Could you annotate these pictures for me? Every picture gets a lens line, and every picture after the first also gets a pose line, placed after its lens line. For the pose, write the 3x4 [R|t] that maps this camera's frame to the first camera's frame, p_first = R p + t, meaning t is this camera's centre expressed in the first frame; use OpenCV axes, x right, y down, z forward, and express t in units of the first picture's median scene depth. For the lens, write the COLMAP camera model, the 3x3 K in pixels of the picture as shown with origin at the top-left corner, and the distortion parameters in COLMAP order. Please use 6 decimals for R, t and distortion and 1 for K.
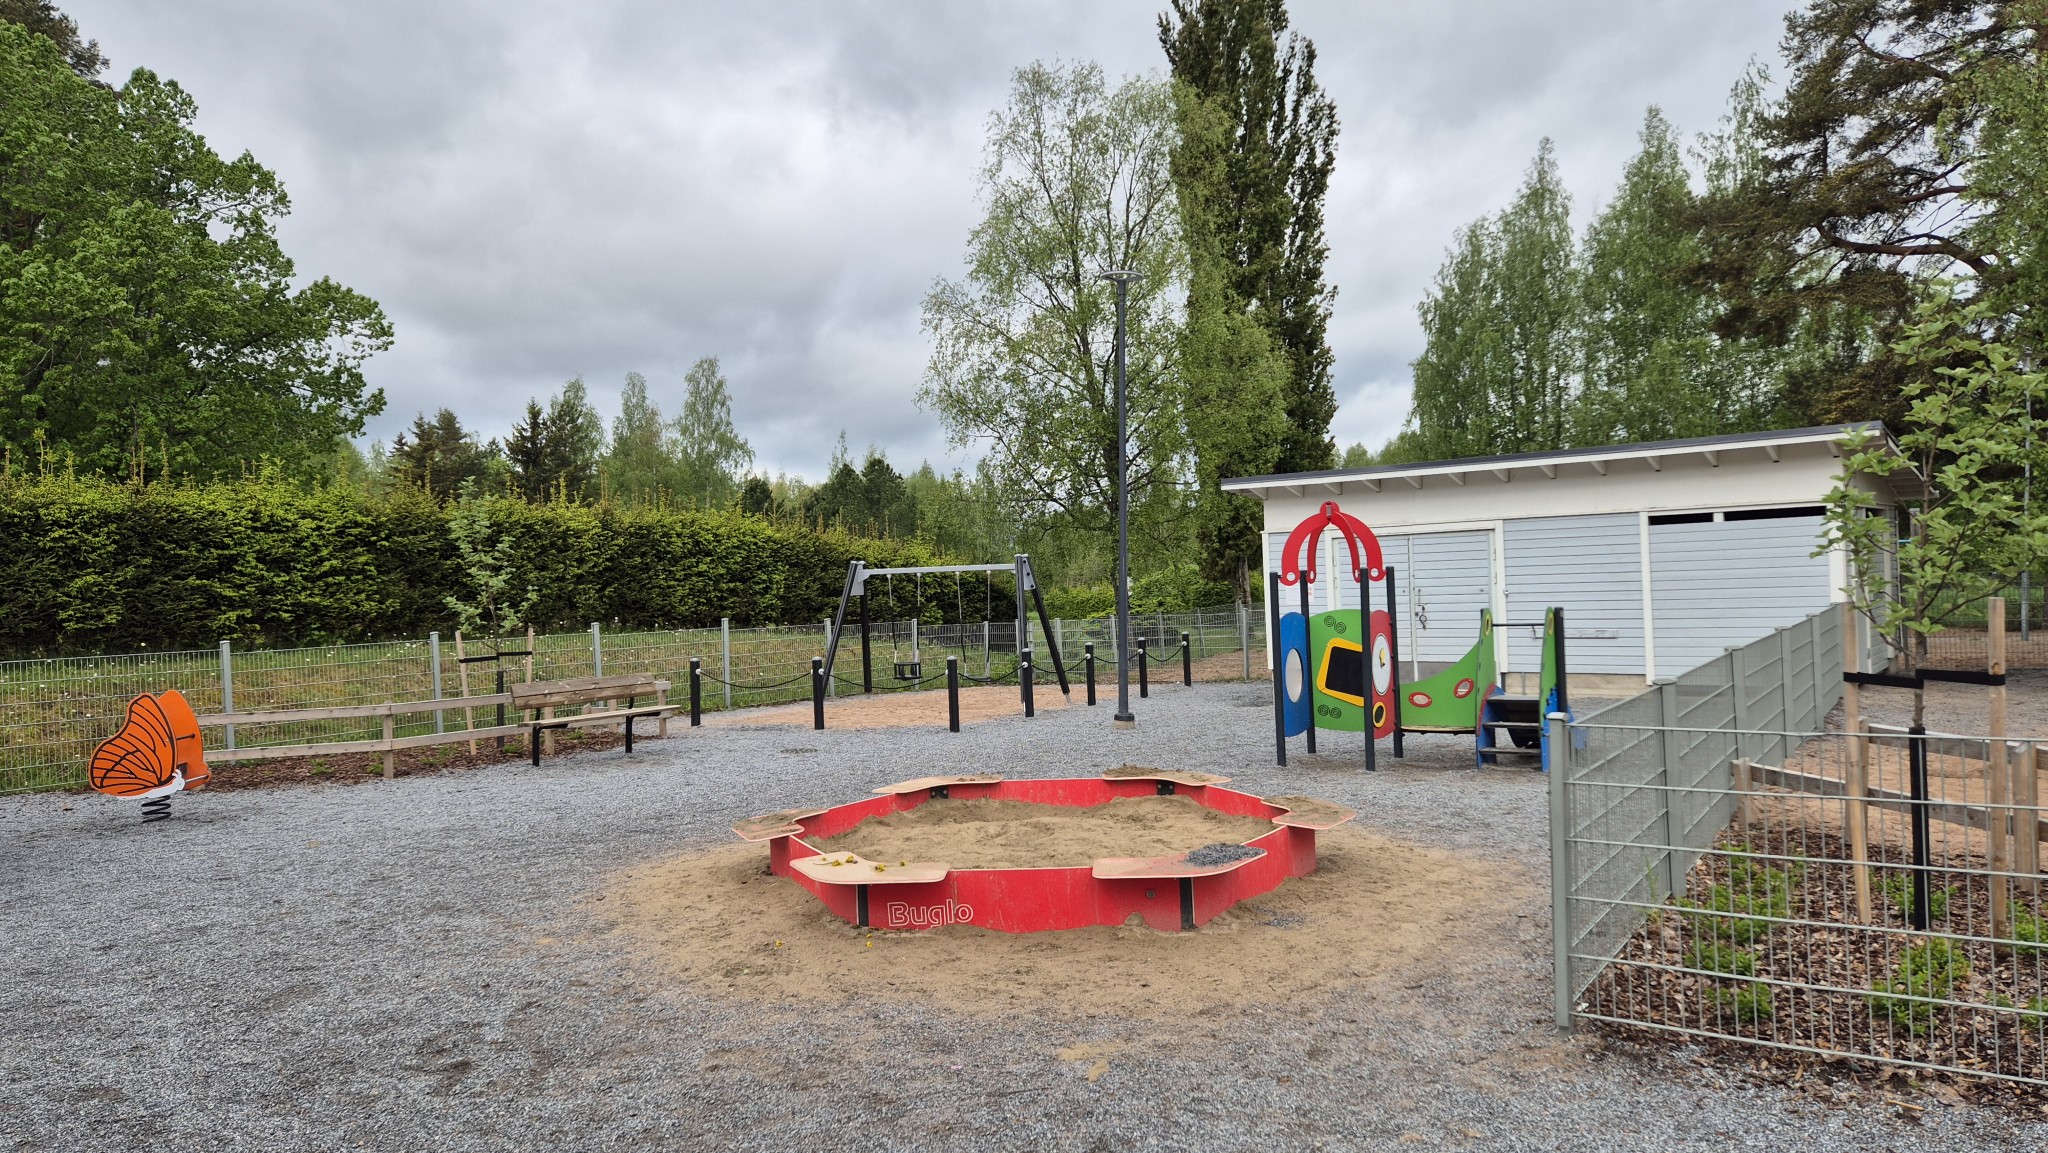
lens RADIAL K [[1386.6, 0, 1024.0], [0, 1386.6, 576.5], [0, 0, 1]] dist [0.090494, -0.071393]
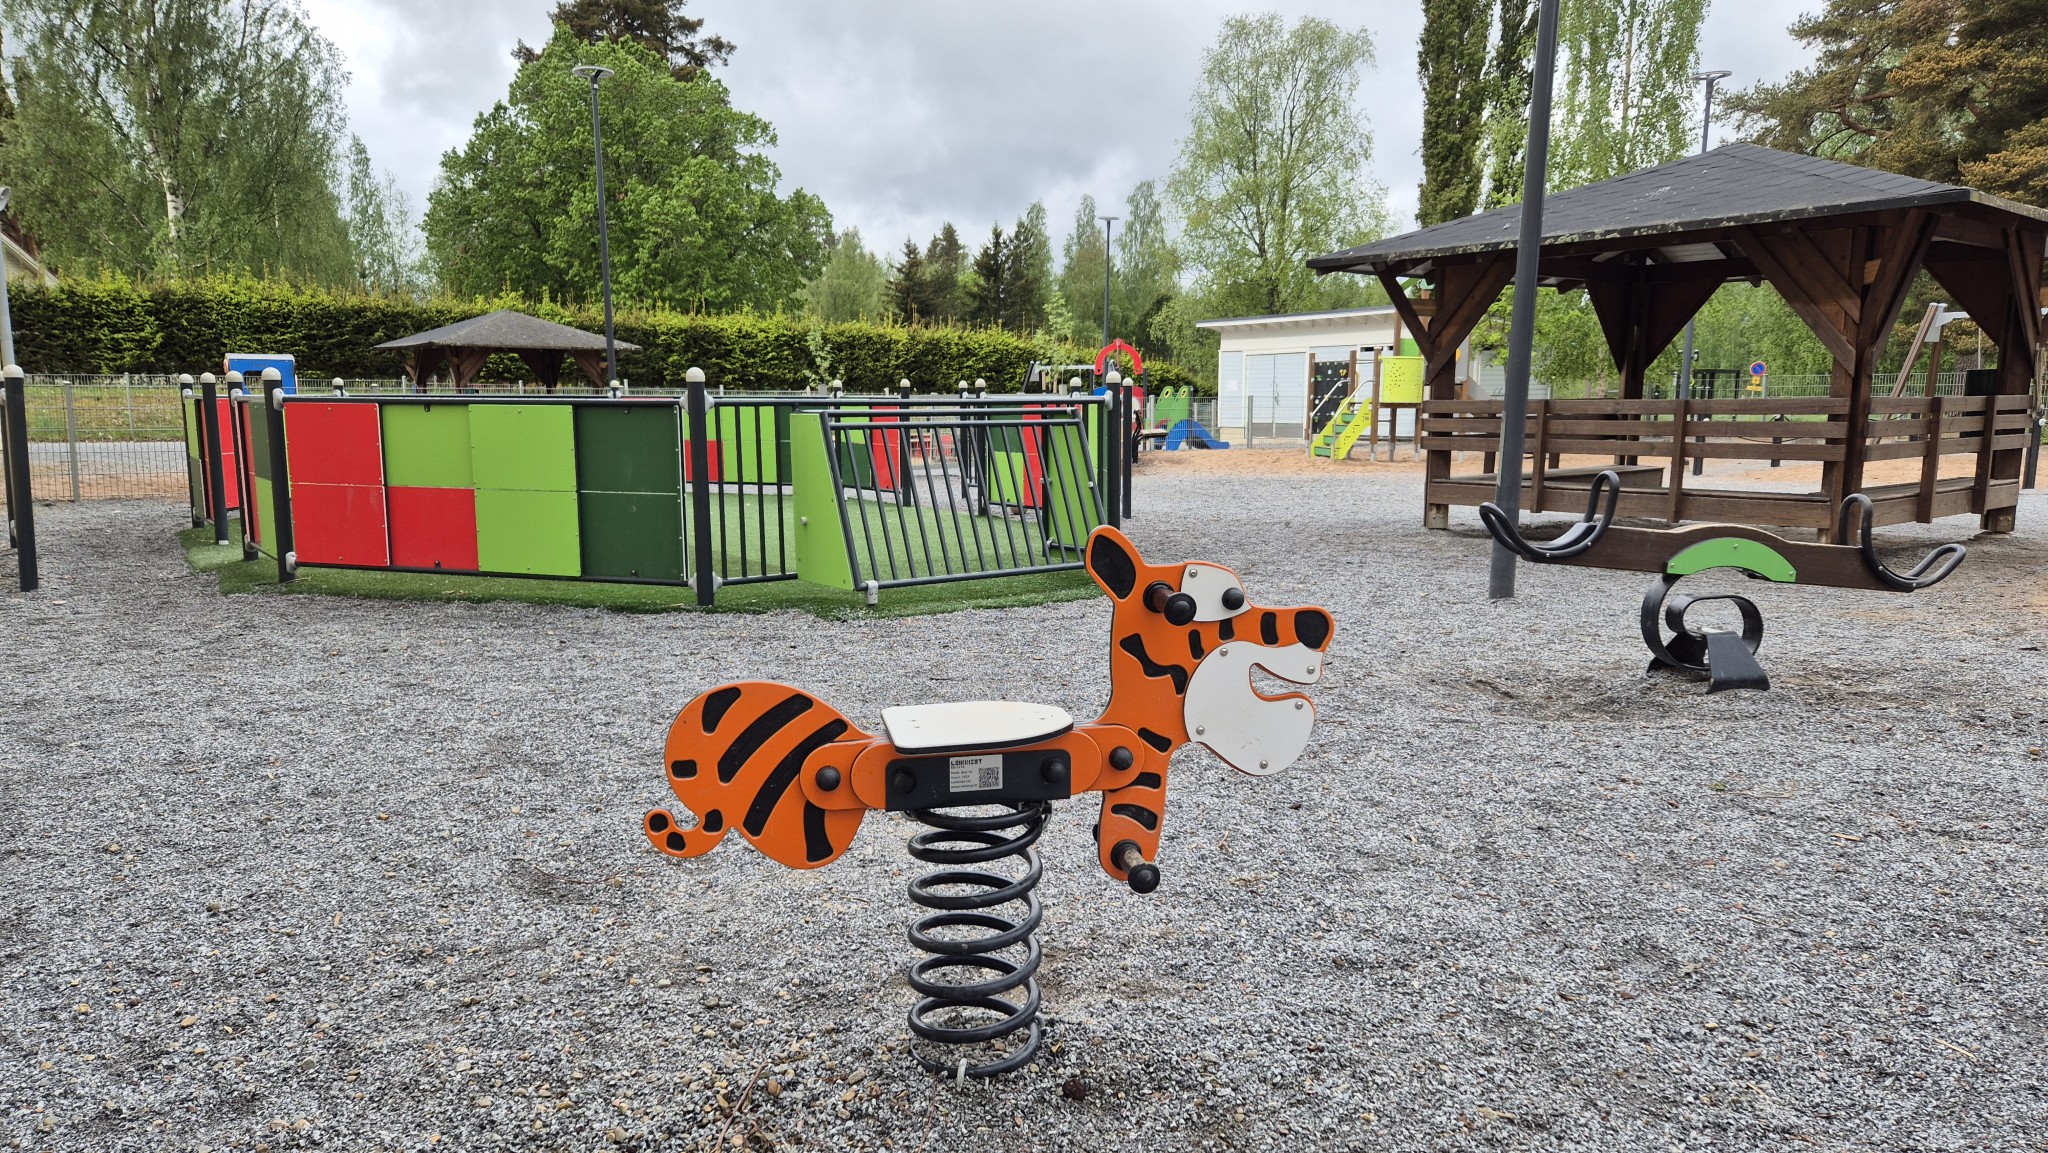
lens RADIAL K [[1386.6, 0, 1024.0], [0, 1386.6, 576.5], [0, 0, 1]] dist [0.090494, -0.071393]
pose [[0.934810, 0.086388, -0.344482, 0.589144], [-0.037038, 0.988390, 0.147356, -0.001962], [0.353212, -0.124991, 0.927156, -0.814858]]
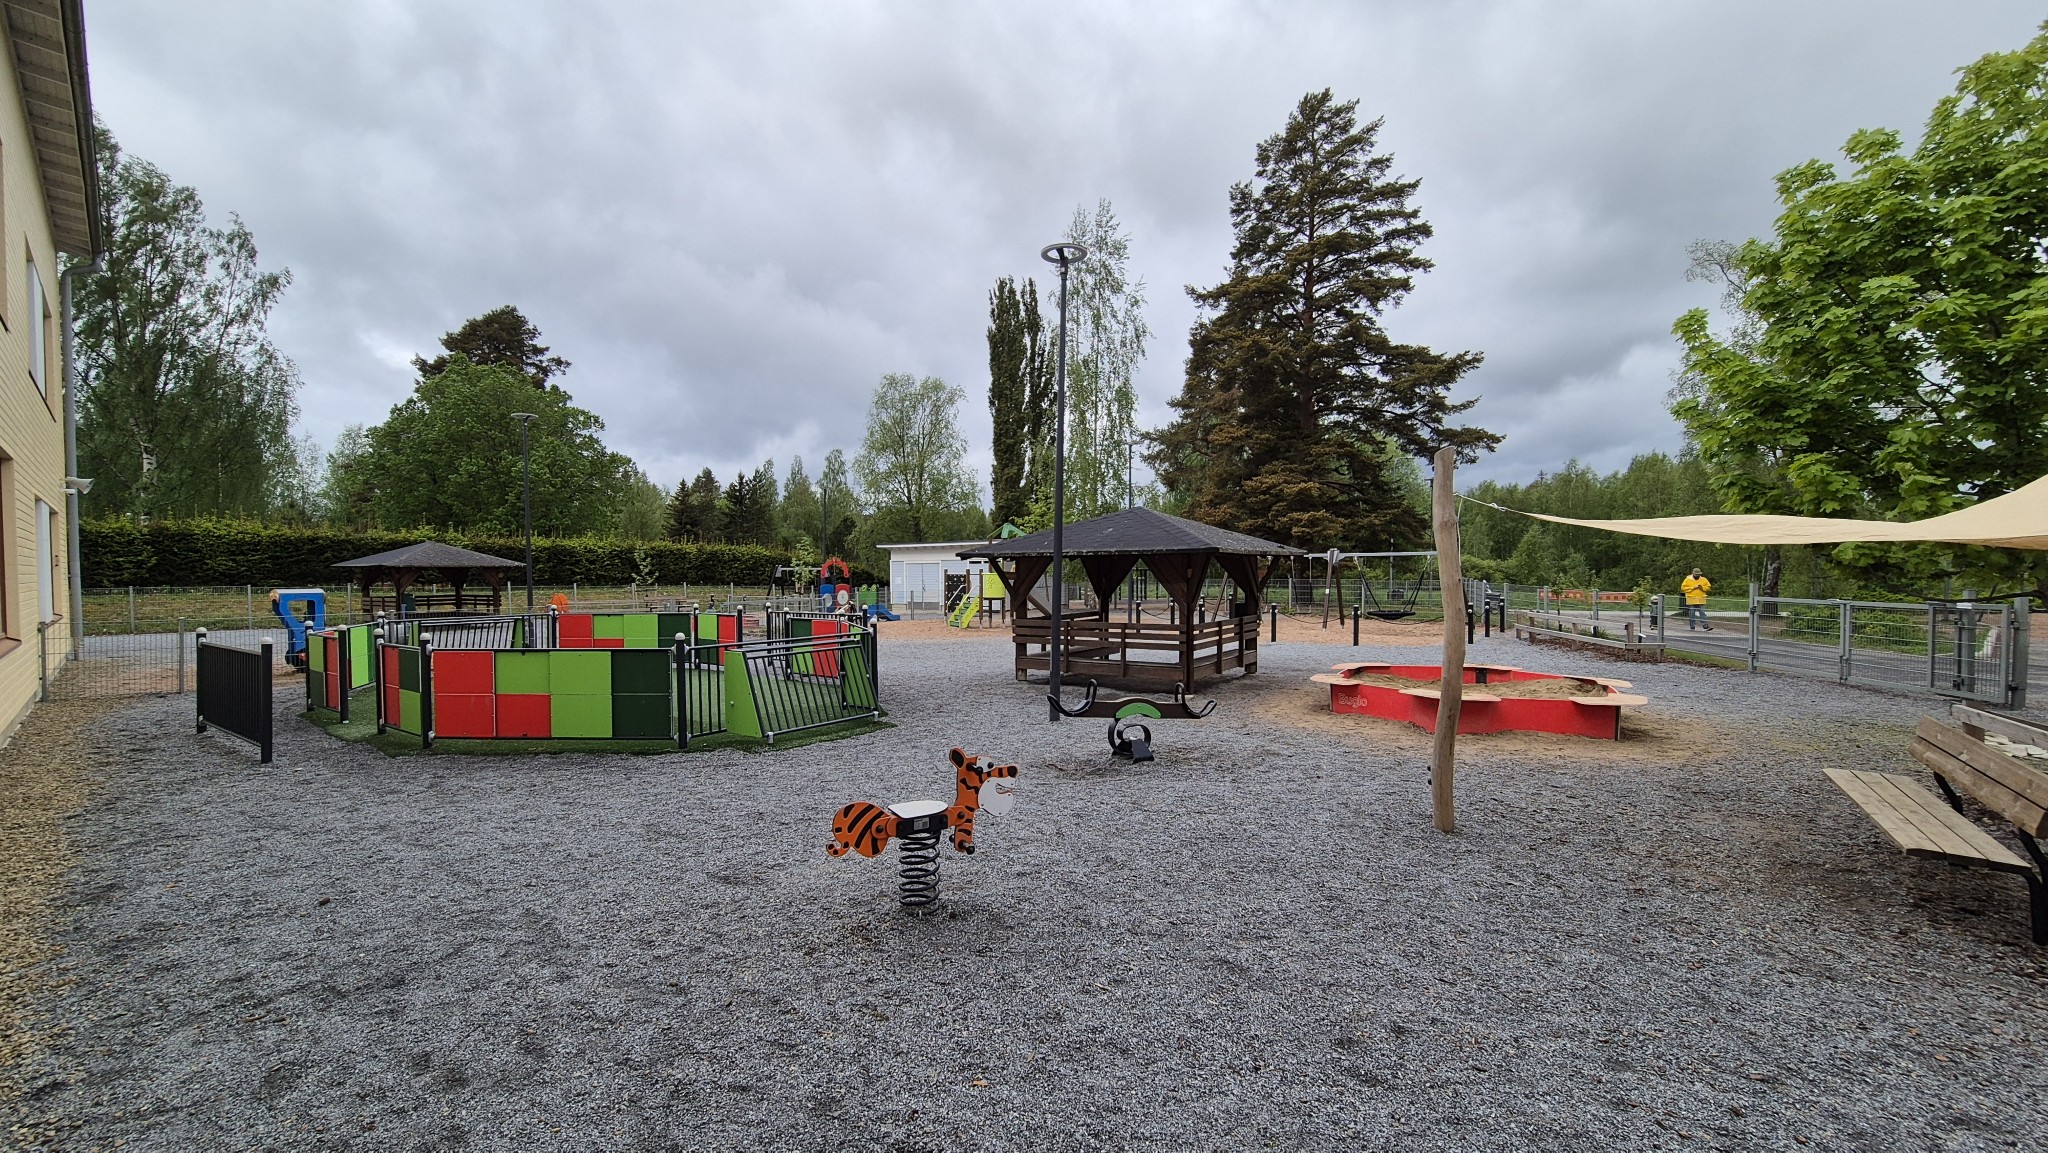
lens RADIAL K [[861.7, 0, 999.0], [0, 861.7, 584.1], [0, 0, 1]] dist [-0.000061, -0.000057]
pose [[0.996061, 0.031857, -0.082755, 0.587172], [-0.029807, 0.999220, 0.025899, -0.037151], [0.083515, -0.023330, 0.996233, -0.930408]]
